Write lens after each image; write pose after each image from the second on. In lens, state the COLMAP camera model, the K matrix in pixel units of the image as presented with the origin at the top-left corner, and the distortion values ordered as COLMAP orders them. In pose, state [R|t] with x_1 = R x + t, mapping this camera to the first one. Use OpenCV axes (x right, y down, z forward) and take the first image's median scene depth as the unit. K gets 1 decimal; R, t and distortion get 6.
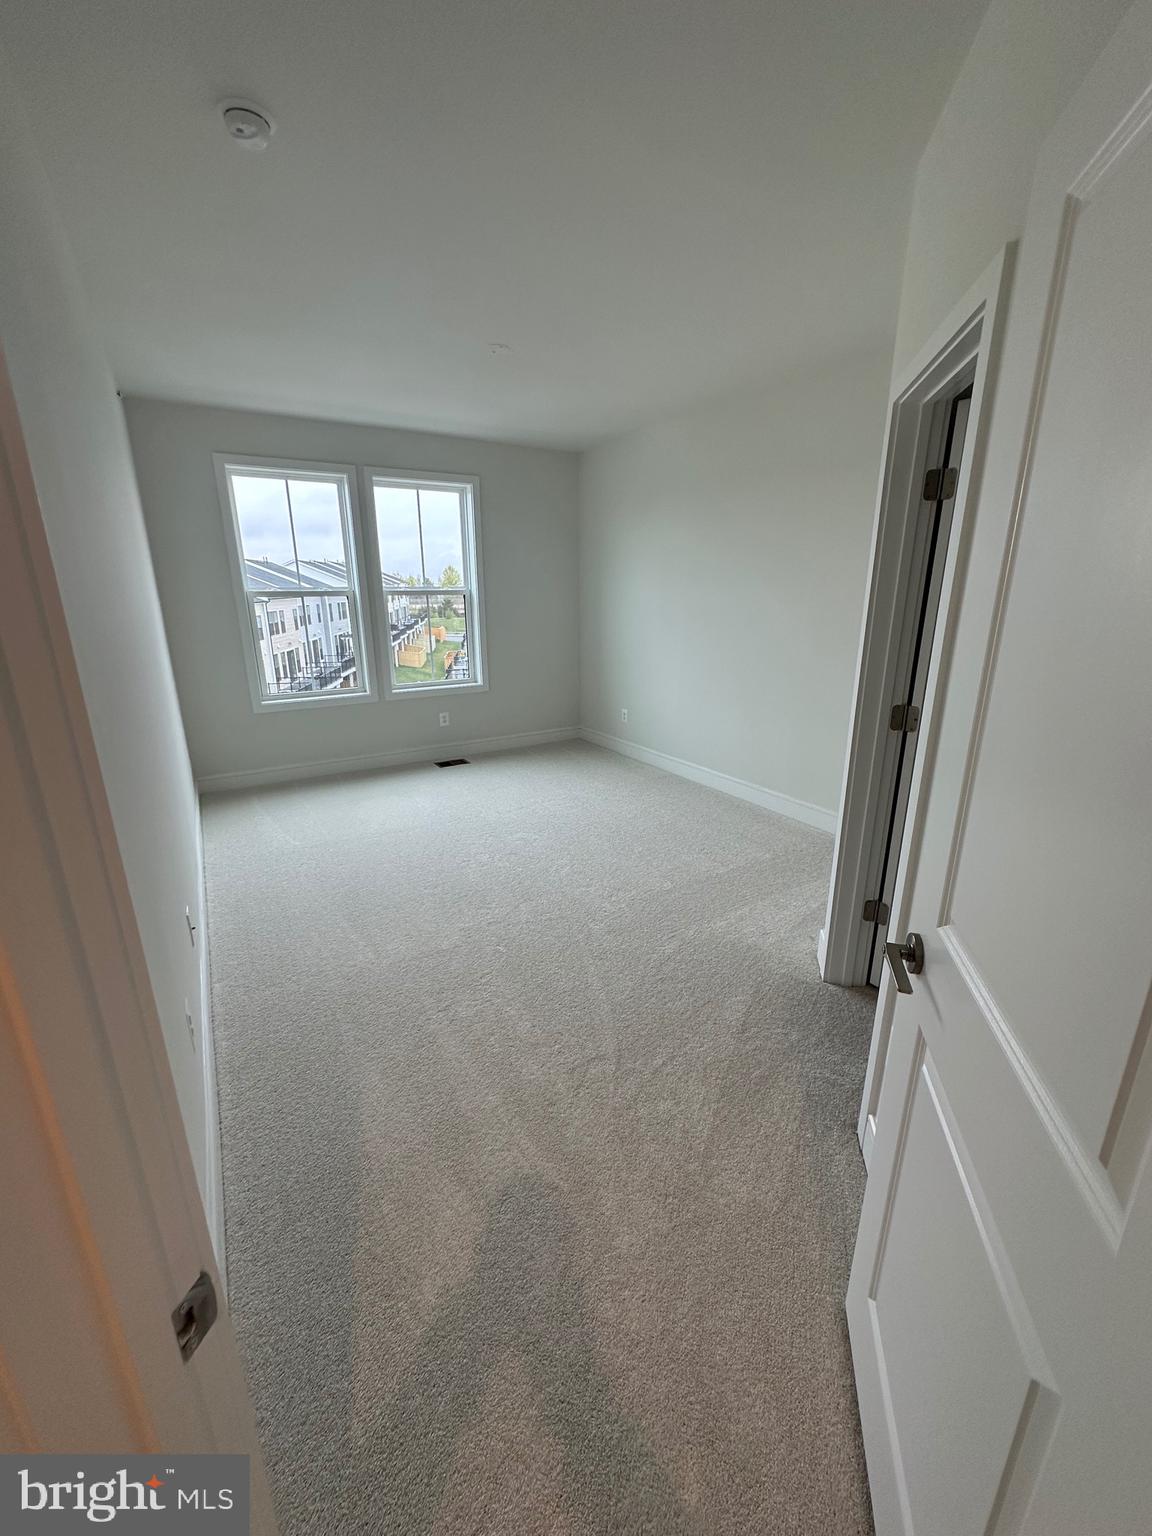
lens RADIAL K [[613.4, 0, 590.3], [0, 613.4, 781.4], [0, 0, 1]] dist [-0.003369, 0.000845]
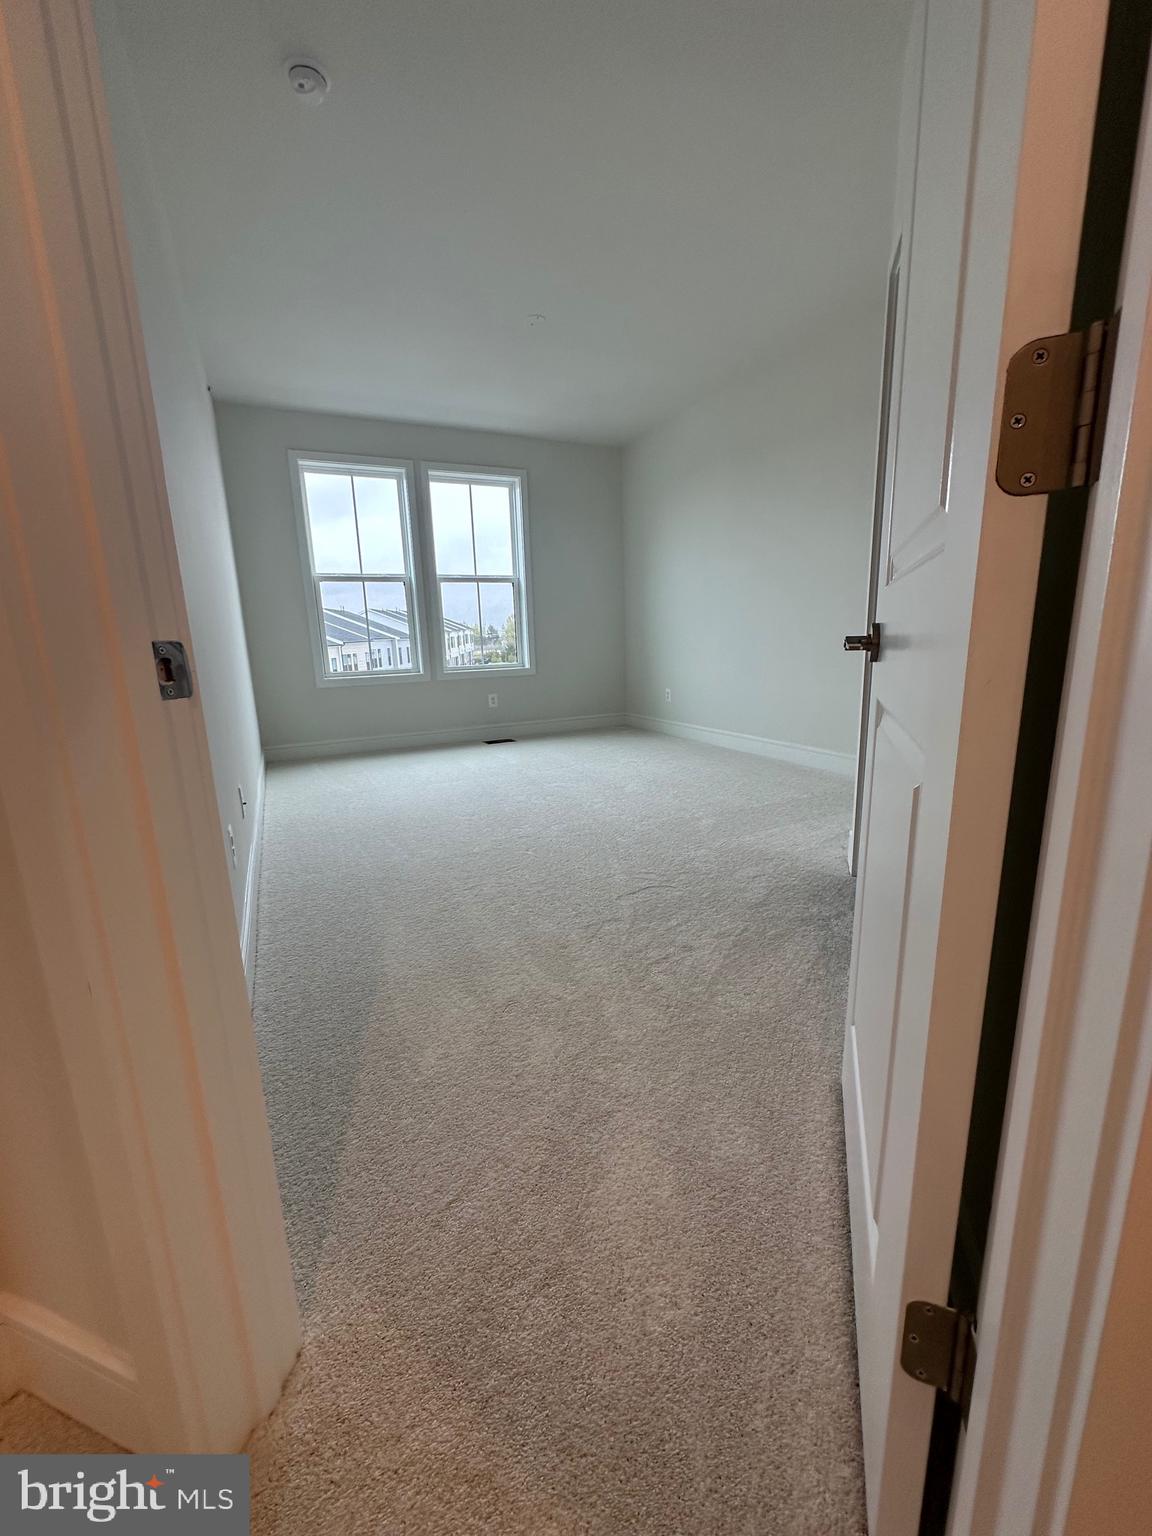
lens RADIAL K [[613.4, 0, 585.3], [0, 613.4, 764.7], [0, 0, 1]] dist [-0.003369, 0.000845]
pose [[0.995020, -0.006090, -0.099488, 0.029831], [-0.000822, 0.997596, -0.069287, 0.114737], [0.099671, 0.069024, 0.992623, -0.012295]]
